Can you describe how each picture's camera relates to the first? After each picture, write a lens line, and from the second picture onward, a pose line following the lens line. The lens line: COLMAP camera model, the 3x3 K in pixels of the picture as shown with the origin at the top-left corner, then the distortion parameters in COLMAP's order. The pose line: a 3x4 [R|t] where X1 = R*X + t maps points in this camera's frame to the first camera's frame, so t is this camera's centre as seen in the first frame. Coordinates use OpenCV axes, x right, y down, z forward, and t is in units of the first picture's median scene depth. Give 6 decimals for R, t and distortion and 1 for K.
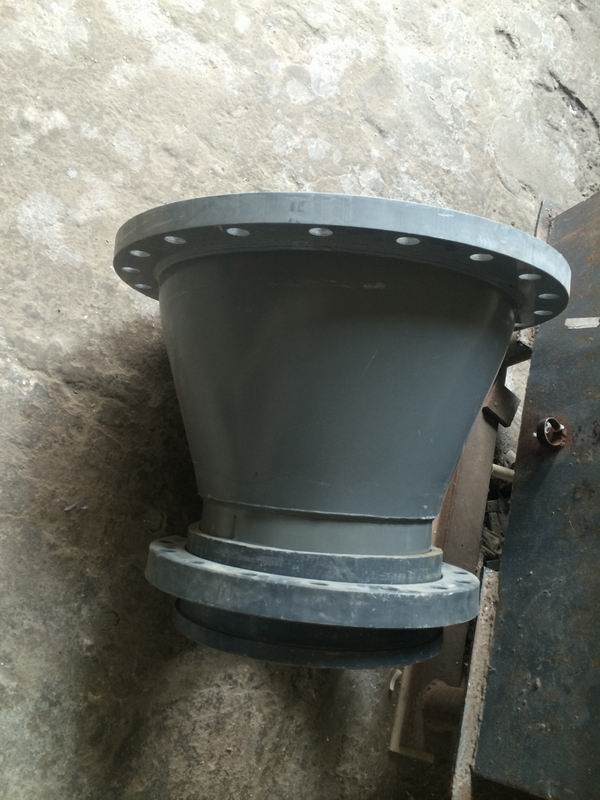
lens RADIAL K [[675.1, 0, 300.0], [0, 675.1, 400.0], [0, 0, 1]] dist [0.103377, -0.141647]
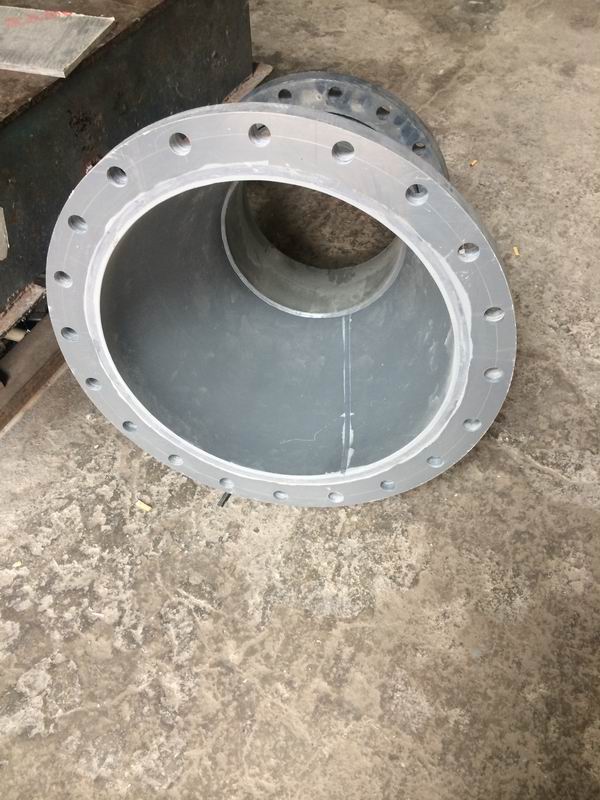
lens RADIAL K [[684.2, 0, 300.0], [0, 684.2, 400.0], [0, 0, 1]] dist [0.092883, -0.140385]
pose [[-0.874635, -0.402880, -0.269631, 0.233005], [0.055910, -0.636309, 0.769406, -0.874152], [-0.481547, 0.657874, 0.579063, 0.446686]]
